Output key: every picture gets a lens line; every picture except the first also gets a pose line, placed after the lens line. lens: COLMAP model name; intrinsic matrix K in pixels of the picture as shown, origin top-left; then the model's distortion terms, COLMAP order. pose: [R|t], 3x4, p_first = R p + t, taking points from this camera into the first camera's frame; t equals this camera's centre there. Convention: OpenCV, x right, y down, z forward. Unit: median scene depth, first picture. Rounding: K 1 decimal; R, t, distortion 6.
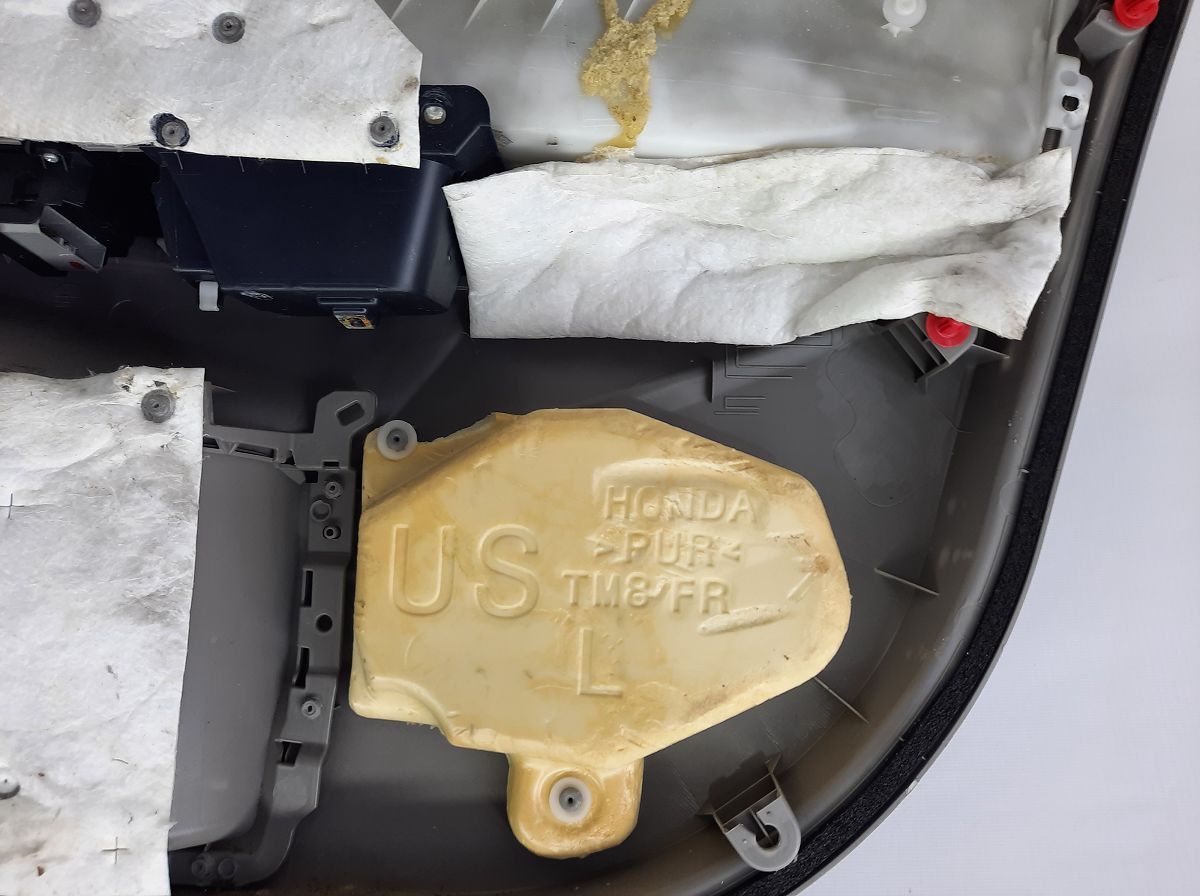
lens RADIAL K [[921.3, 0, 594.1], [0, 921.3, 442.0], [0, 0, 1]] dist [0.040309, -0.043129]
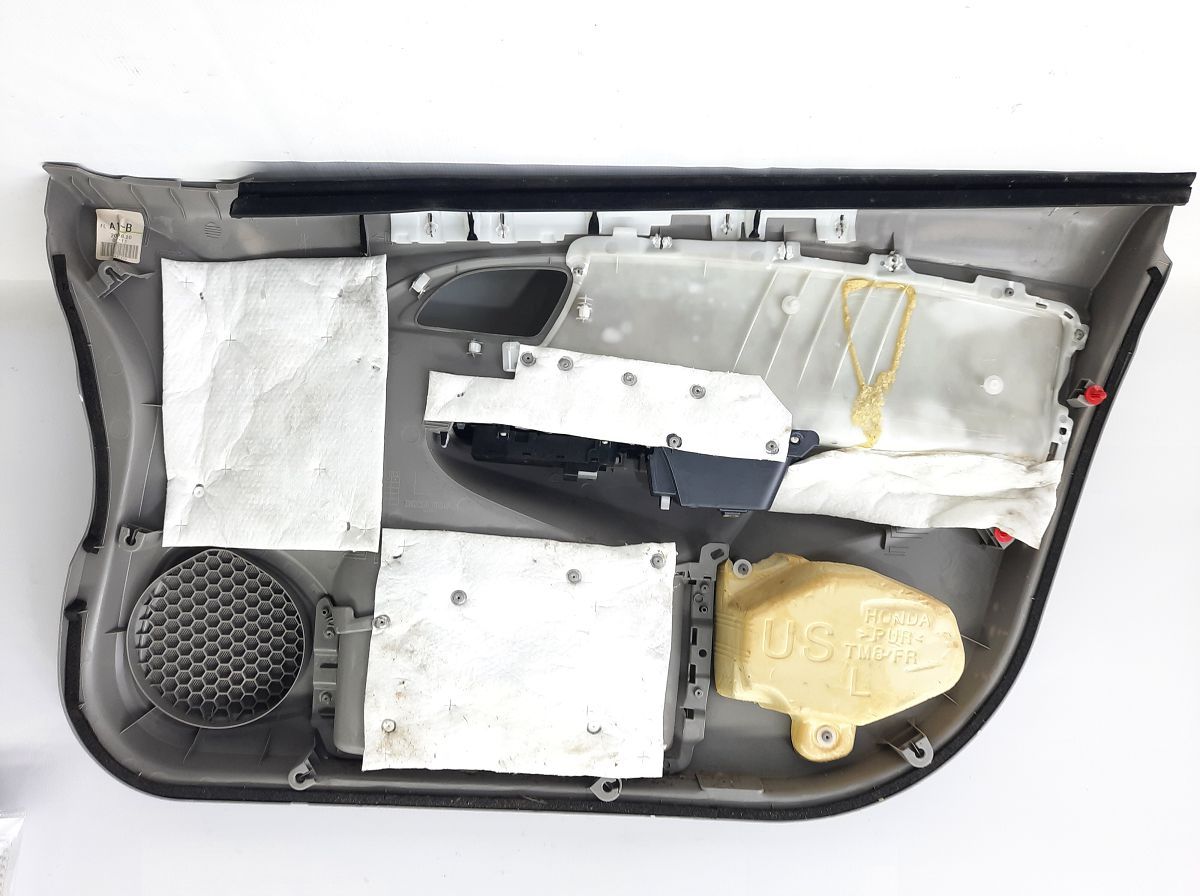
lens RADIAL K [[921.3, 0, 593.3], [0, 921.3, 447.0], [0, 0, 1]] dist [0.040309, -0.043129]
pose [[0.995736, 0.032579, 0.086300, -0.819279], [-0.039464, 0.996068, 0.079314, -0.476708], [-0.083377, -0.082381, 0.993107, -1.143609]]
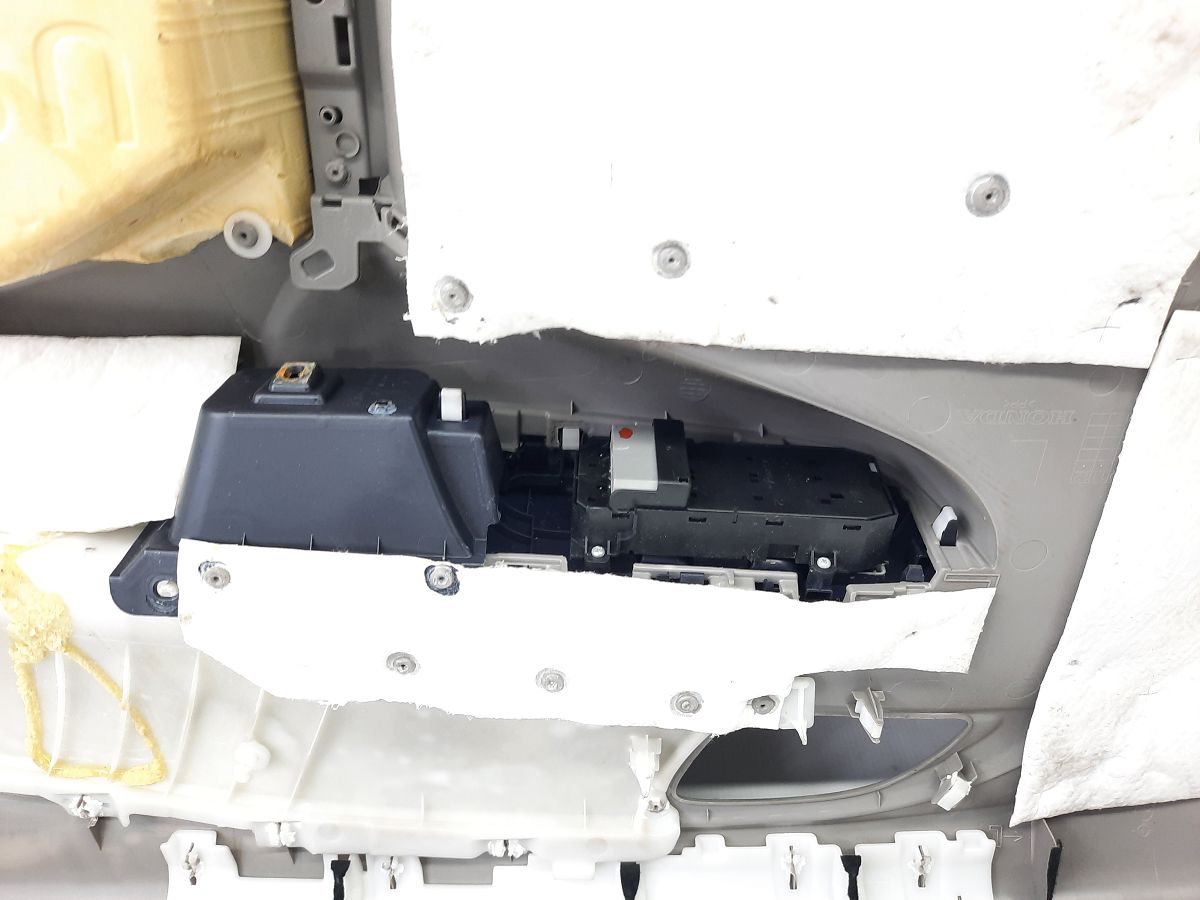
lens RADIAL K [[921.3, 0, 601.4], [0, 921.3, 484.2], [0, 0, 1]] dist [0.040309, -0.043129]
pose [[-0.997786, -0.034095, 0.057107, -0.660307], [0.009699, -0.924019, -0.382223, 0.127875], [0.065800, -0.380823, 0.922304, 0.150863]]
